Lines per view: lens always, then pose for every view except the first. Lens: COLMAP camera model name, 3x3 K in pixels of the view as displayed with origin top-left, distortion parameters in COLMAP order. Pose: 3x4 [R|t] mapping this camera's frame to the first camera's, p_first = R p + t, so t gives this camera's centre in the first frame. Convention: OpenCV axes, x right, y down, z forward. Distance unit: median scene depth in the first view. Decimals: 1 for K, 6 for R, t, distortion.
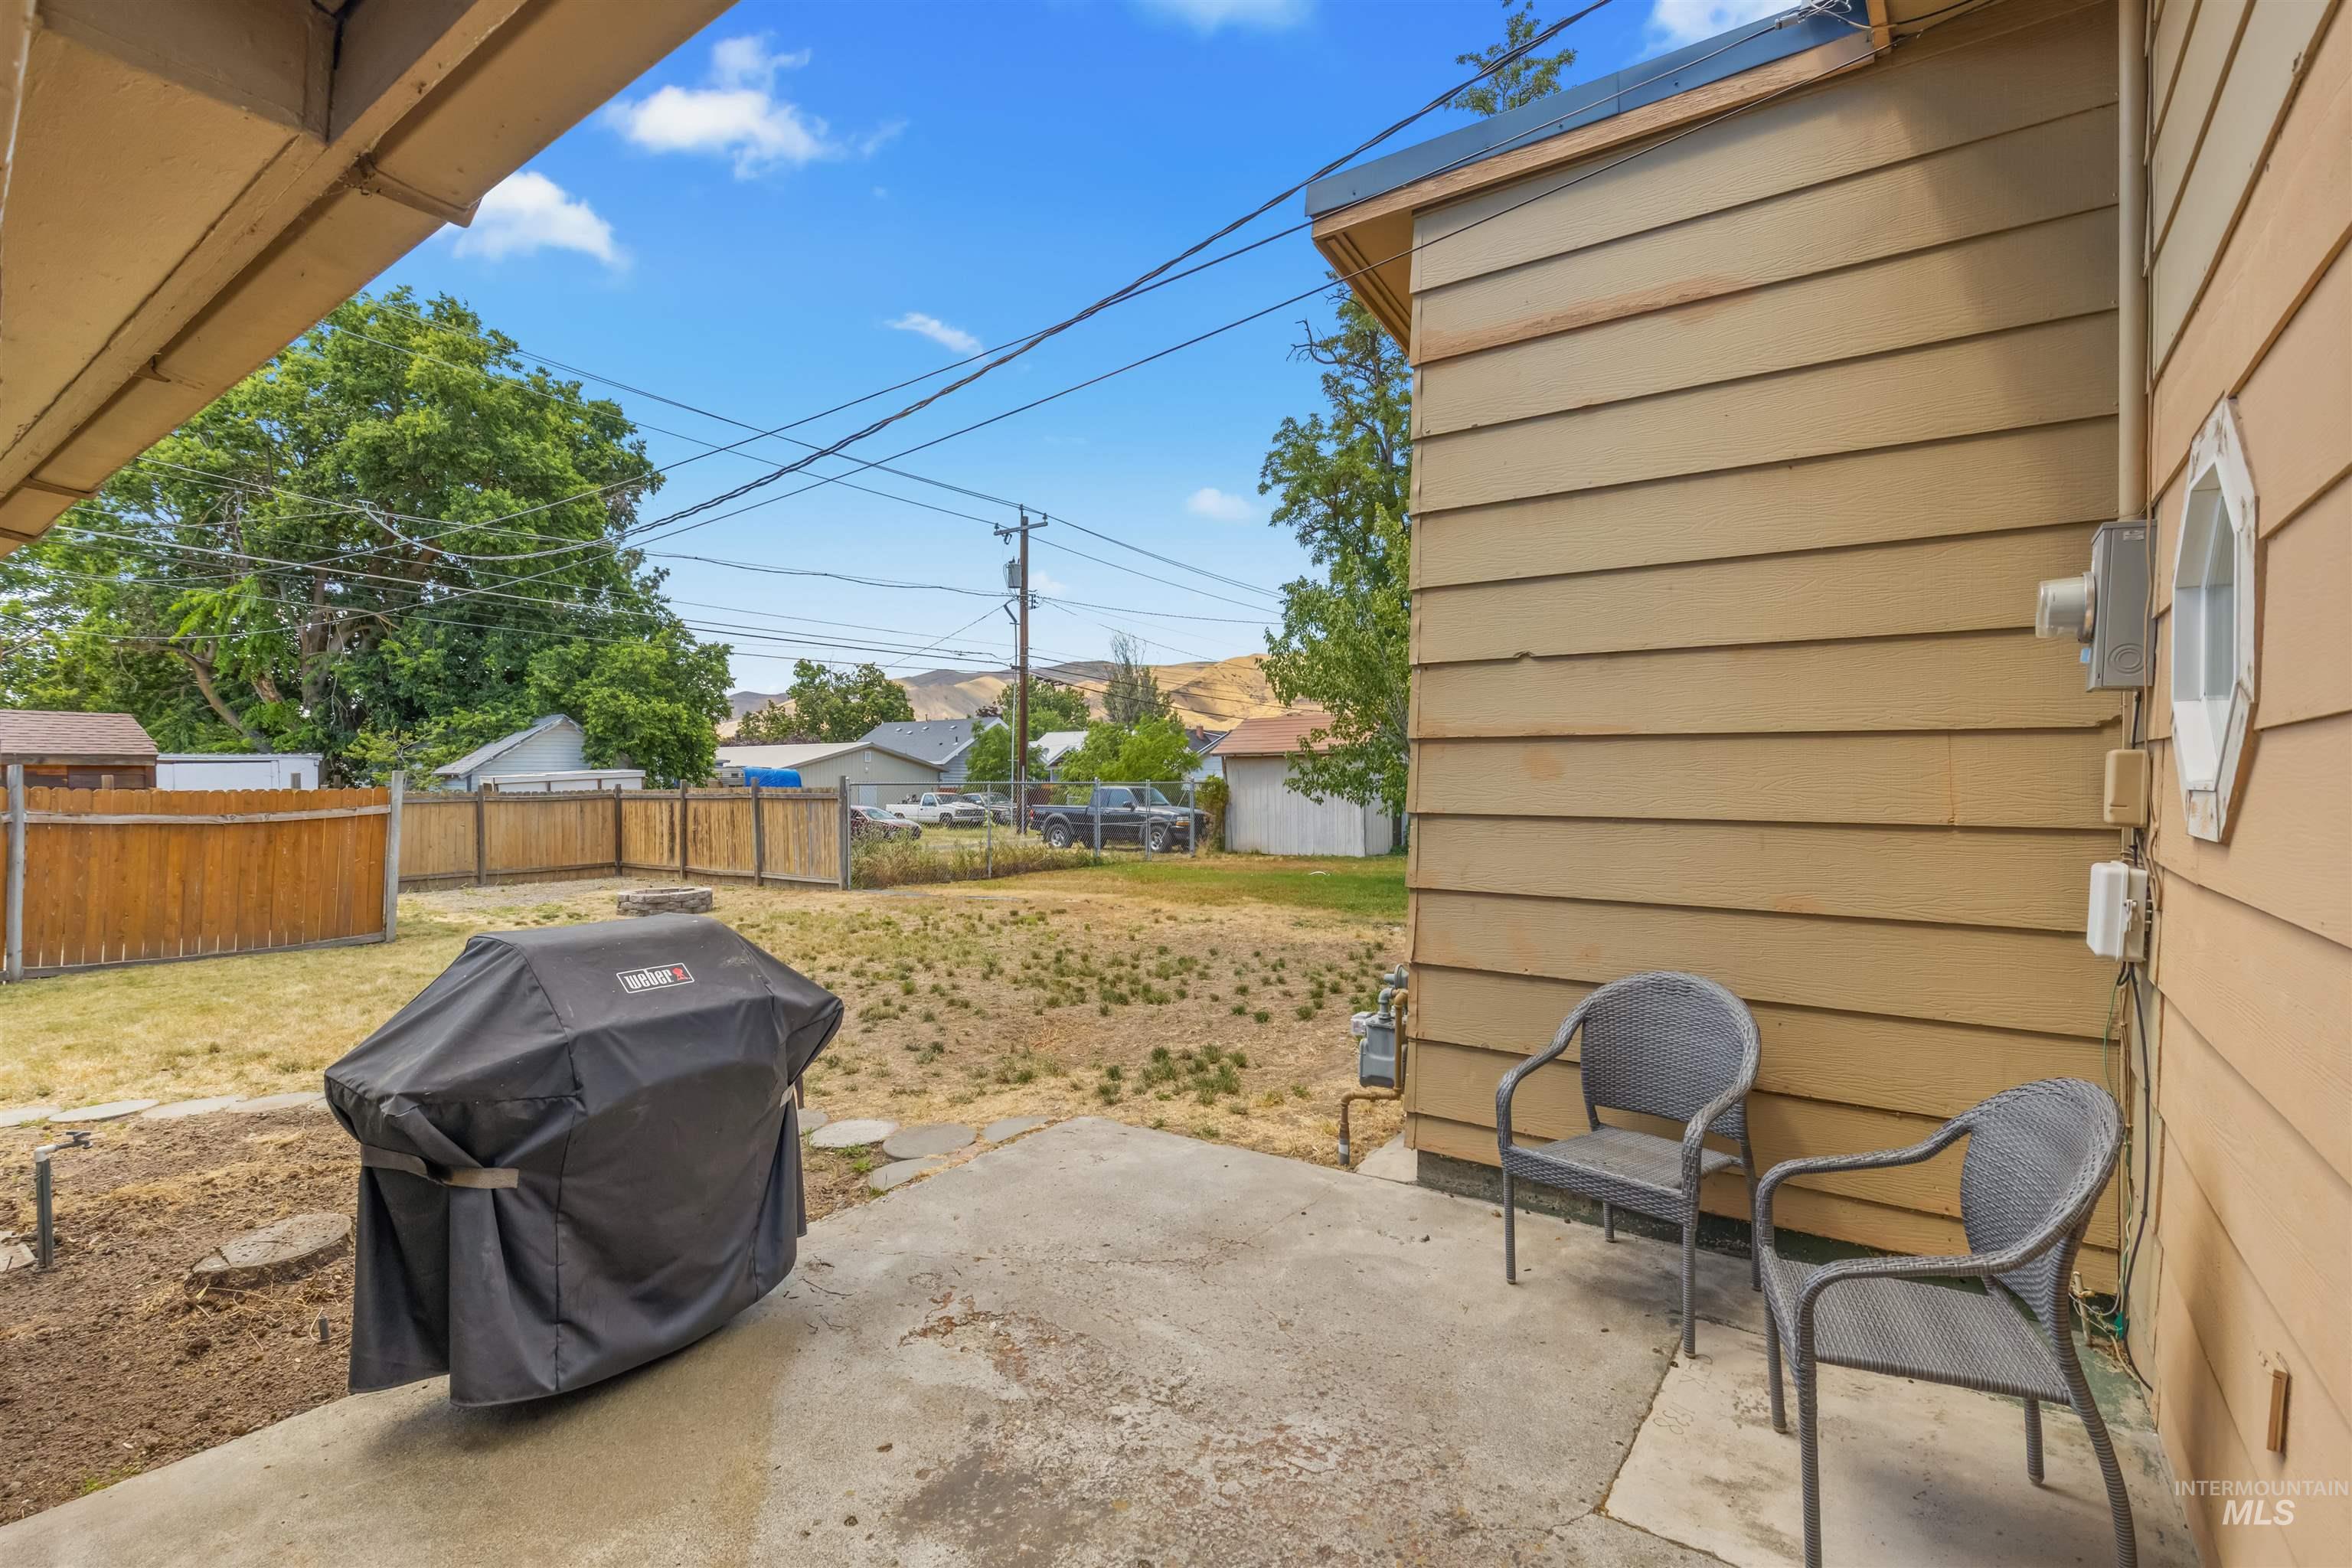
lens RADIAL K [[1076.6, 0, 1180.7], [0, 1076.6, 780.4], [0, 0, 1]] dist [0.001240, -0.000819]
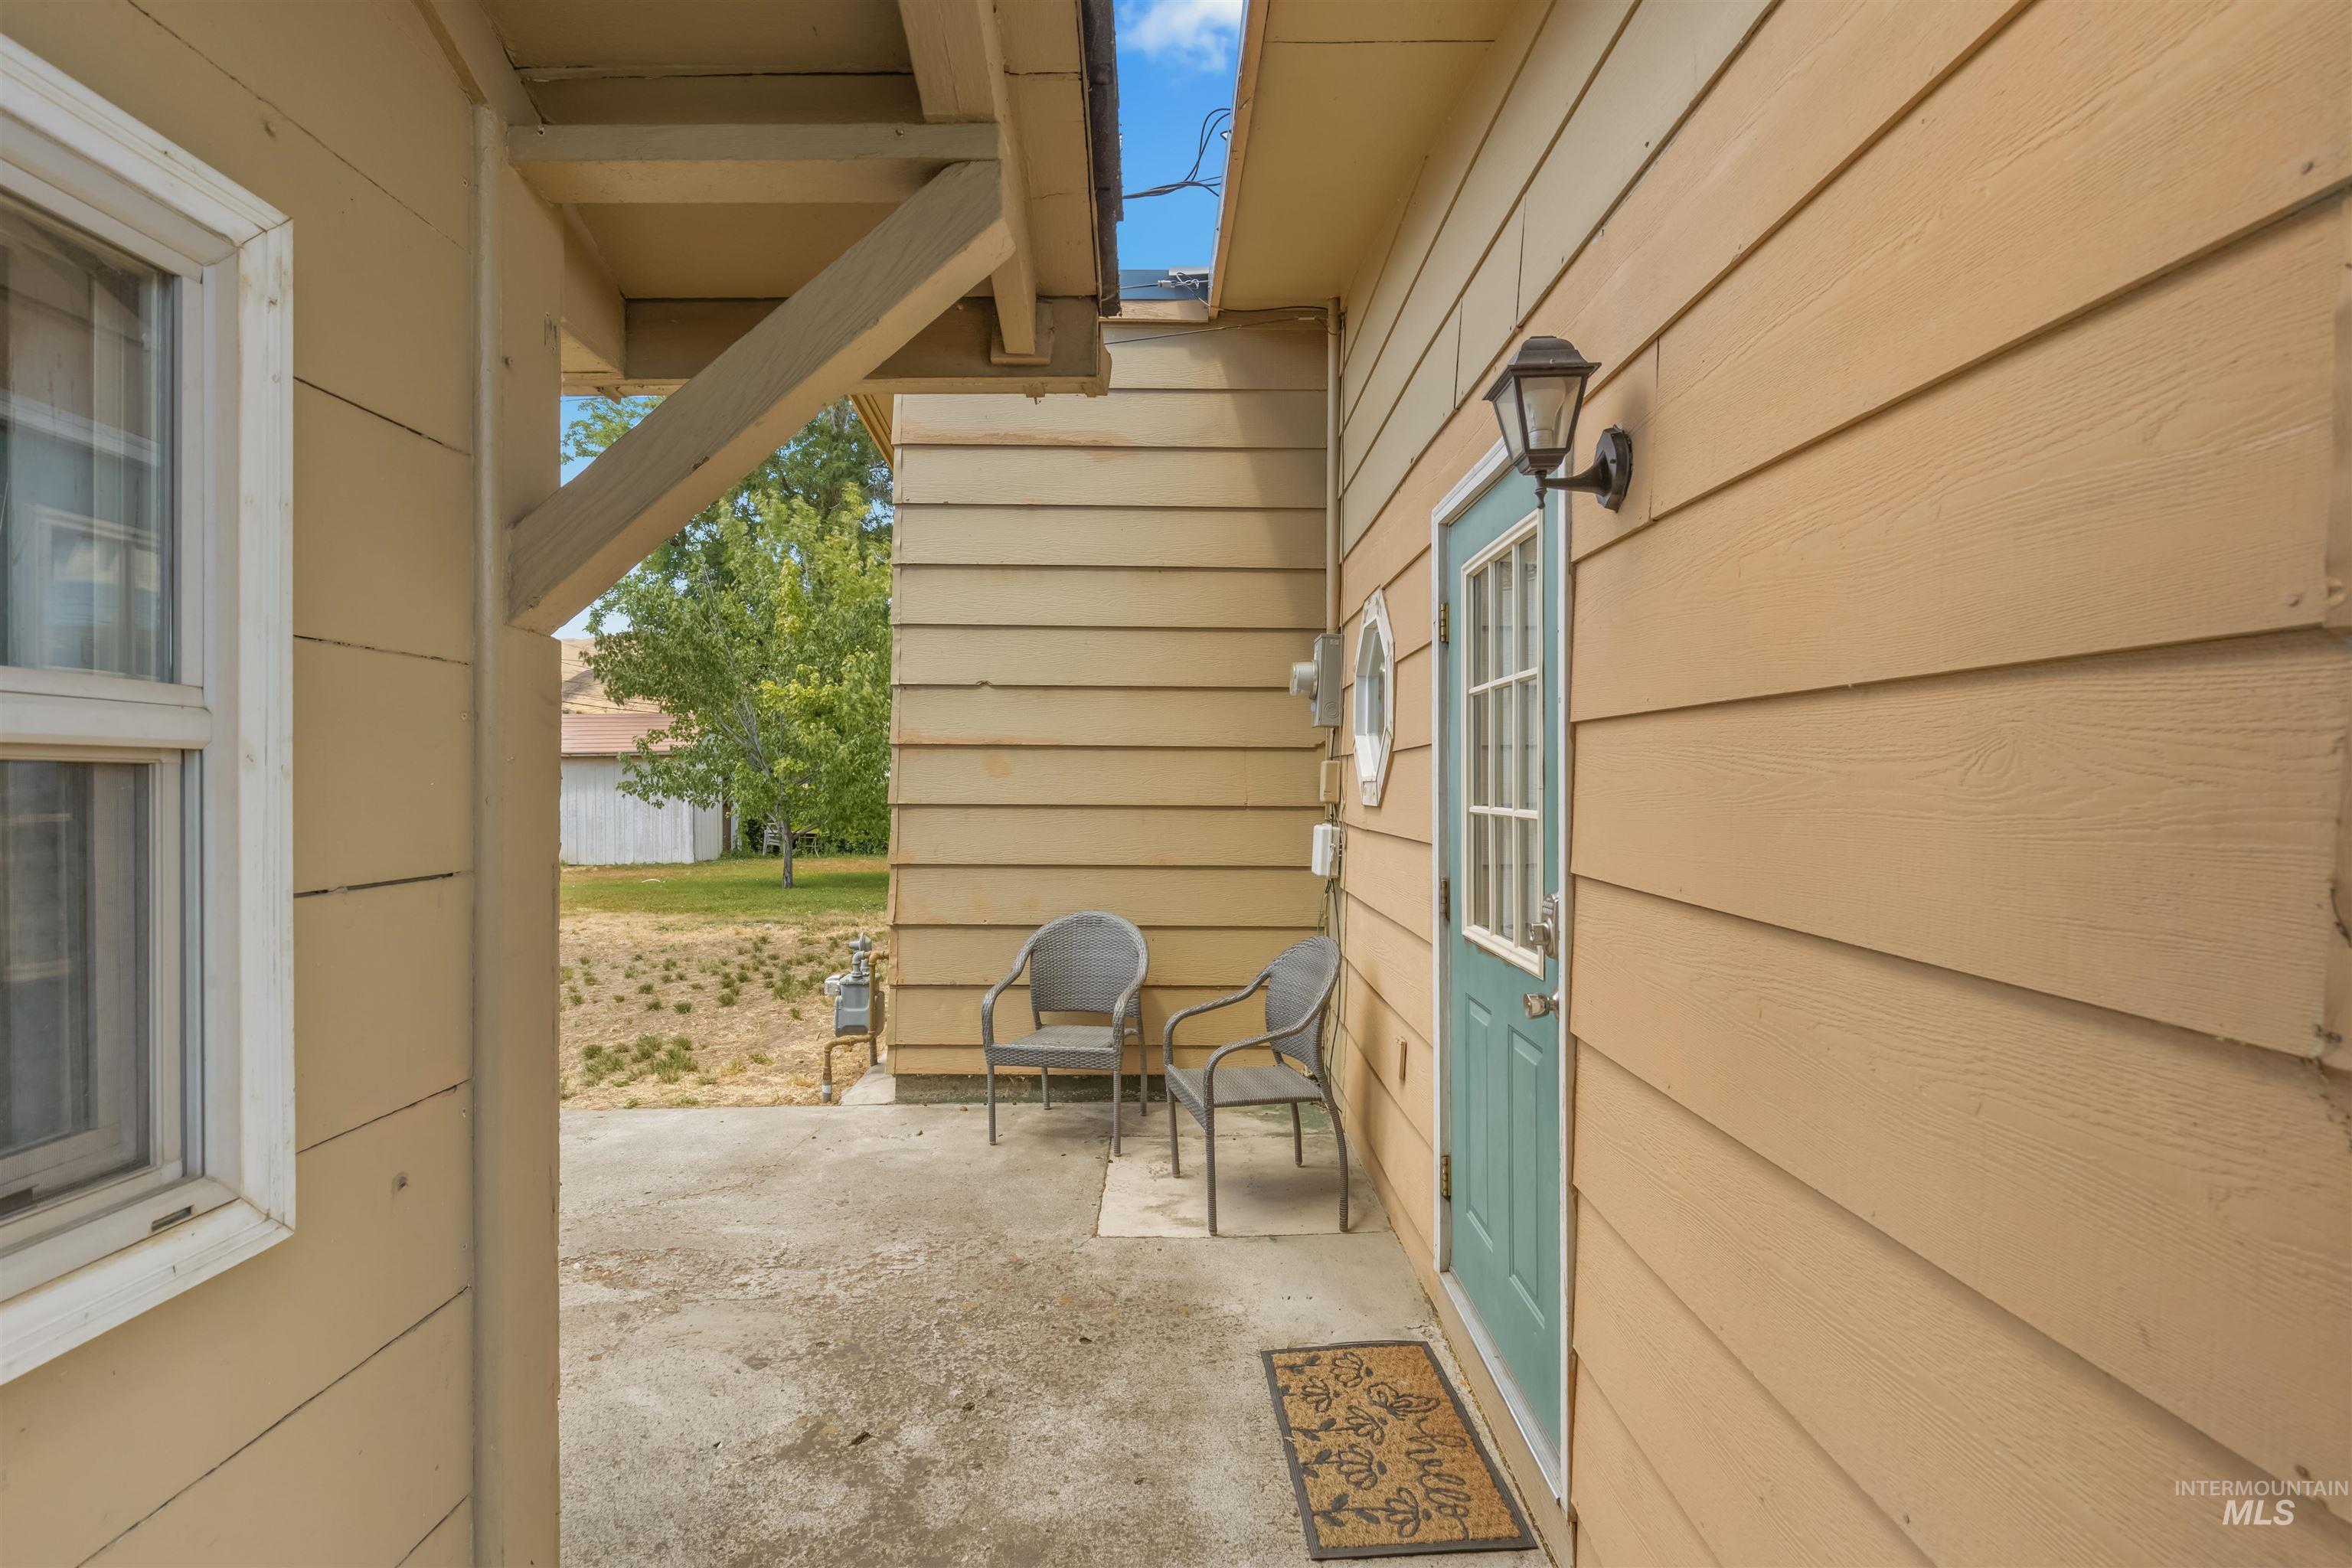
lens RADIAL K [[1076.6, 0, 1171.9], [0, 1076.6, 783.3], [0, 0, 1]] dist [0.001240, -0.000819]
pose [[0.812754, 0.002921, 0.582599, -0.283451], [-0.001431, 0.999994, -0.003016, 0.011068], [-0.582605, 0.001617, 0.812754, -0.225336]]
